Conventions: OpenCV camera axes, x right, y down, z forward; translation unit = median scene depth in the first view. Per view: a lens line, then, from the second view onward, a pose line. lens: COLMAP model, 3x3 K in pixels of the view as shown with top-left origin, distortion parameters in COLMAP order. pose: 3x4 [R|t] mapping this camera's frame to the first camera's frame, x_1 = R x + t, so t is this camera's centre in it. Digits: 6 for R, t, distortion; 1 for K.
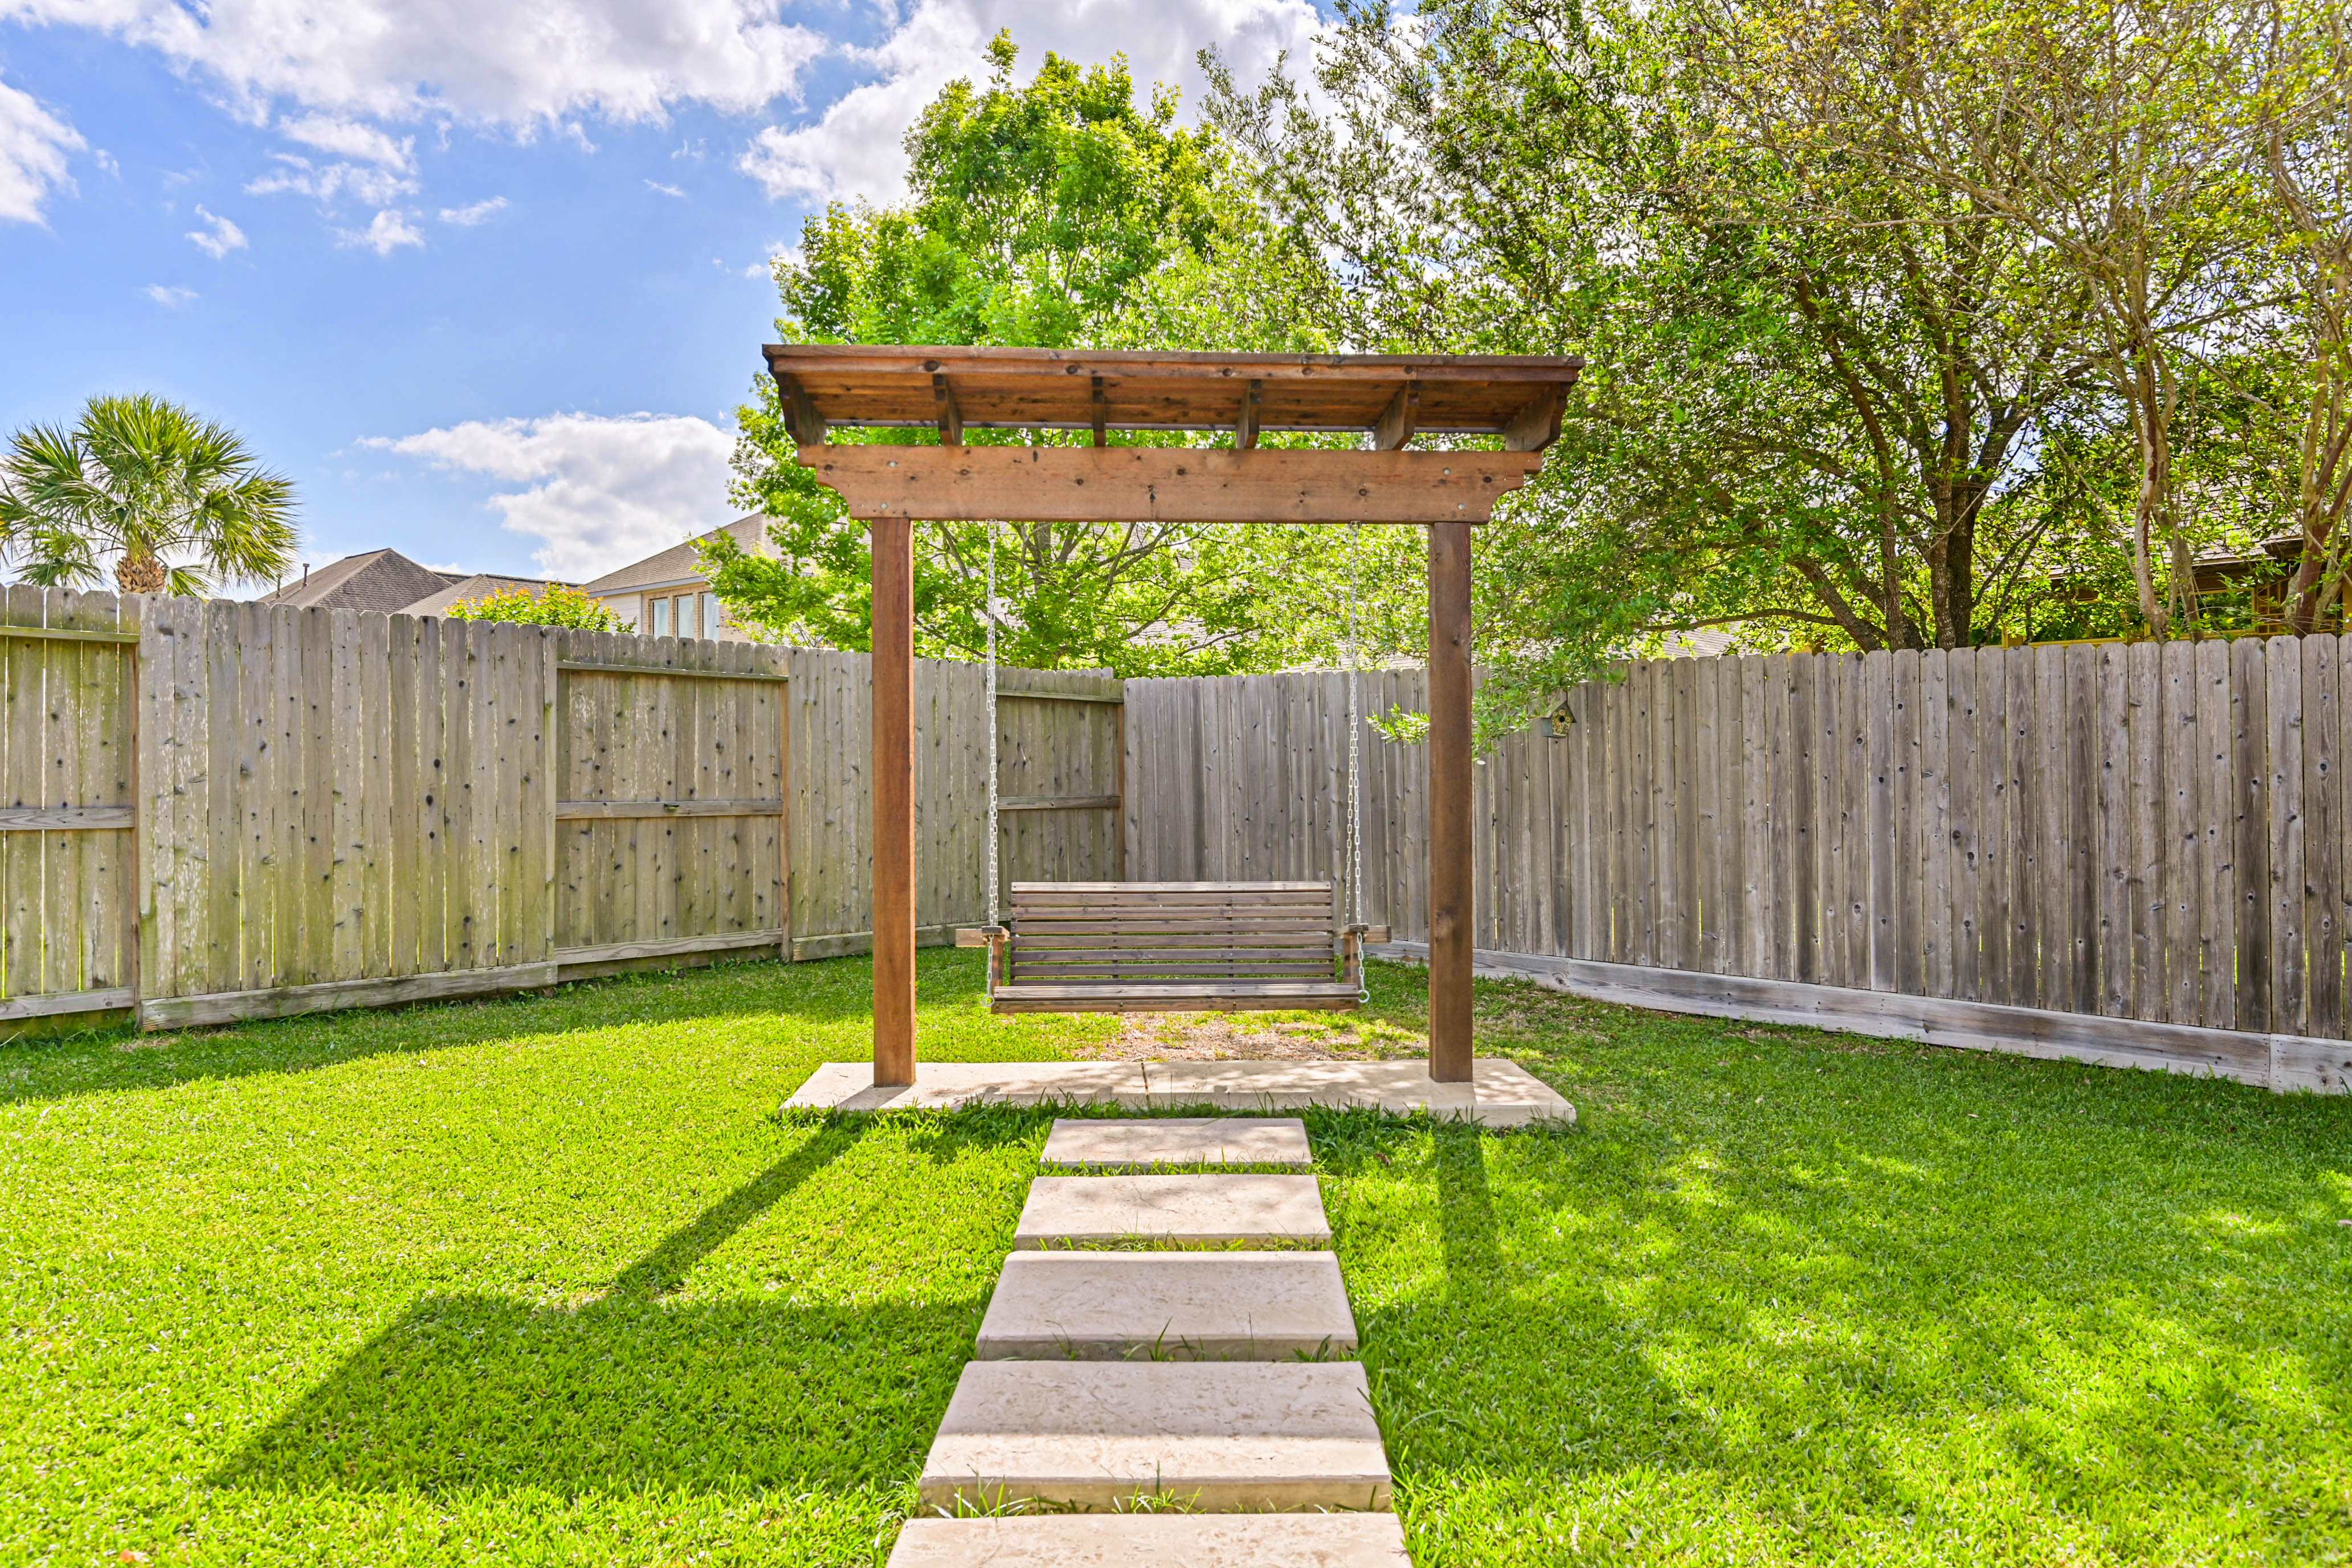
lens RADIAL K [[1533.9, 0, 1176.0], [0, 1533.9, 784.0], [0, 0, 1]] dist [-0.000380, -0.000055]
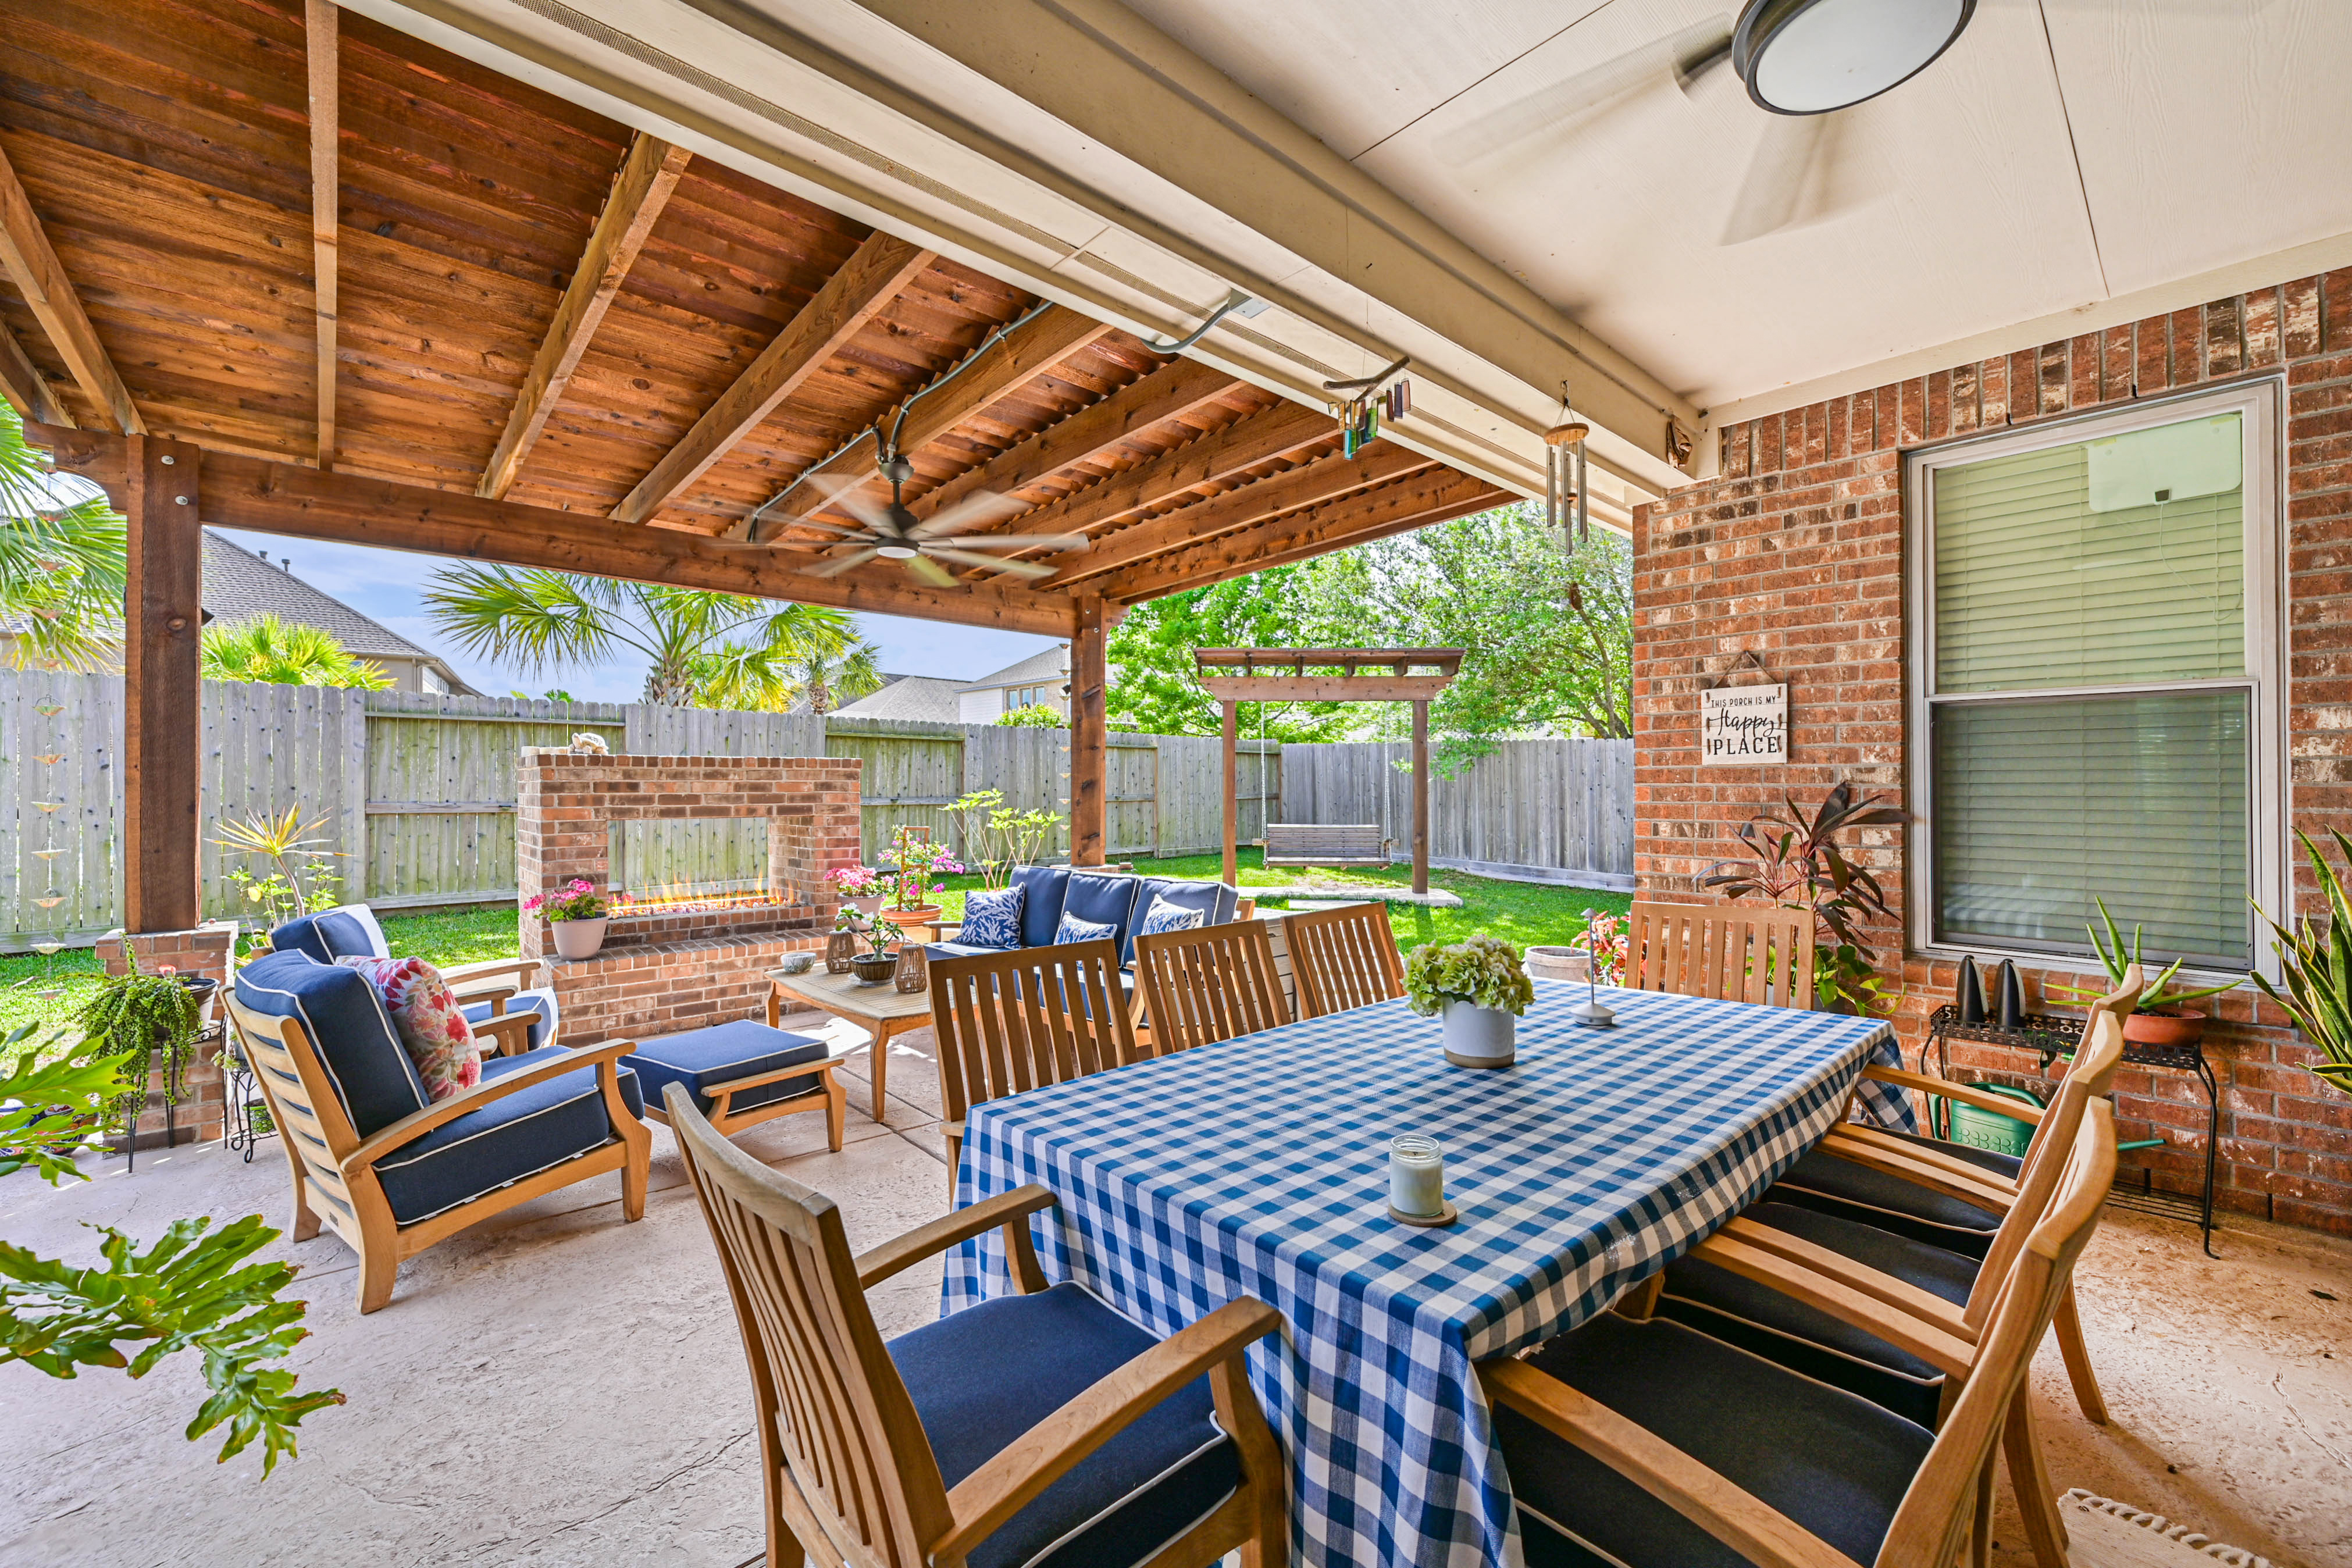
lens RADIAL K [[919.4, 0, 1176.0], [0, 919.4, 784.0], [0, 0, 1]] dist [-0.000153, 0.000084]
pose [[0.996115, 0.003237, -0.088003, -0.093752], [-0.003165, 0.999995, 0.000957, -0.010064], [0.088005, -0.000675, 0.996120, -0.565765]]
